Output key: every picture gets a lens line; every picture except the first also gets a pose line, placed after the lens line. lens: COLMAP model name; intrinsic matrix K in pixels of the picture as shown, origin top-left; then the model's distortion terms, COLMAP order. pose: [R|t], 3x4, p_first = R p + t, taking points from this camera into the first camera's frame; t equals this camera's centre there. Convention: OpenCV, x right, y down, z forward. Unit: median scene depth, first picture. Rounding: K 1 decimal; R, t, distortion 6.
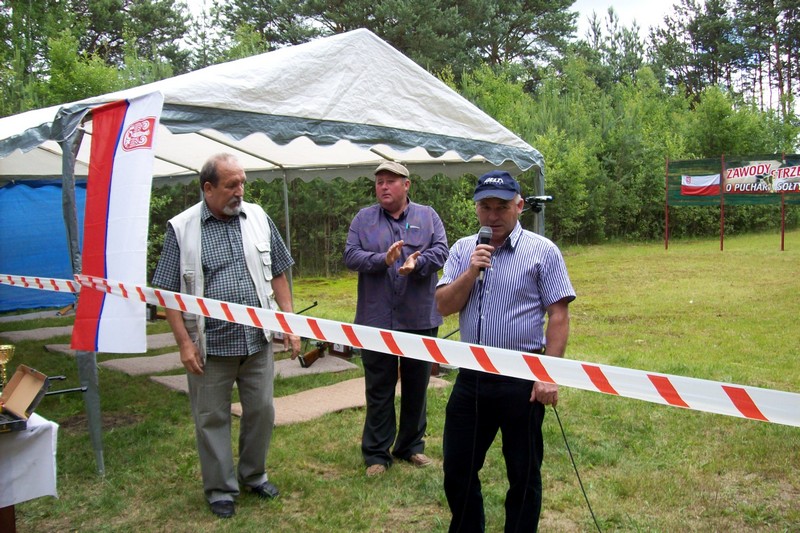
lens RADIAL K [[839.0, 0, 400.0], [0, 839.0, 266.5], [0, 0, 1]] dist [-0.189518, 0.159347]
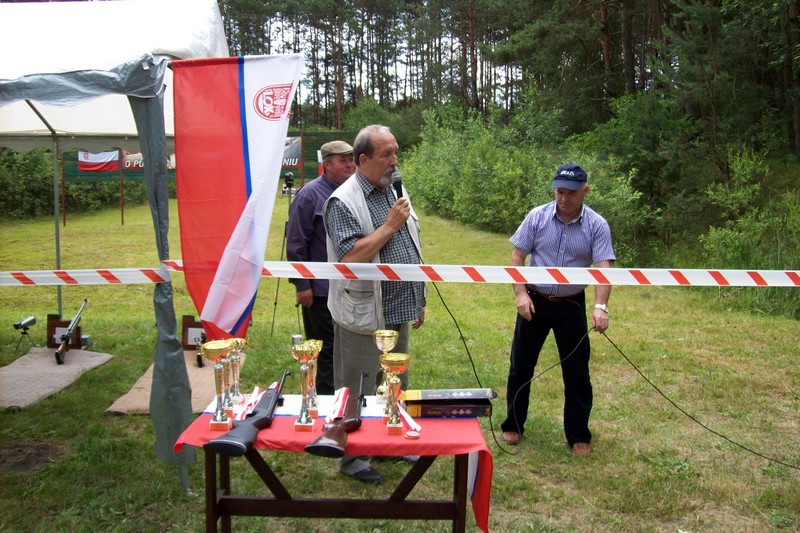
lens RADIAL K [[839.0, 0, 400.0], [0, 839.0, 266.5], [0, 0, 1]] dist [-0.189518, 0.159347]
pose [[0.665938, -0.066531, 0.743034, -0.171842], [0.044849, 0.997784, 0.049146, -0.002581], [-0.744658, 0.000596, 0.667446, 0.052009]]
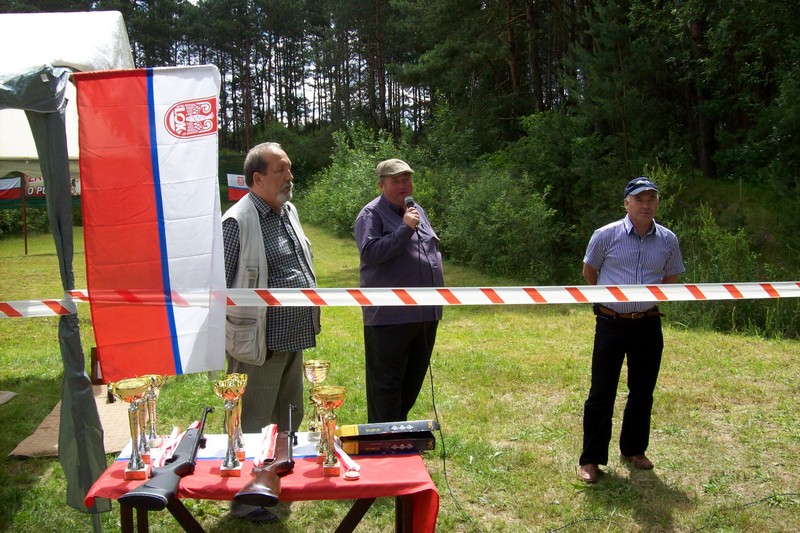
lens RADIAL K [[839.0, 0, 400.0], [0, 839.0, 266.5], [0, 0, 1]] dist [-0.189518, 0.159347]
pose [[0.582358, -0.062597, 0.810519, -0.165684], [0.067354, 0.997318, 0.028629, -0.002346], [-0.810137, 0.037920, 0.585013, 0.061108]]
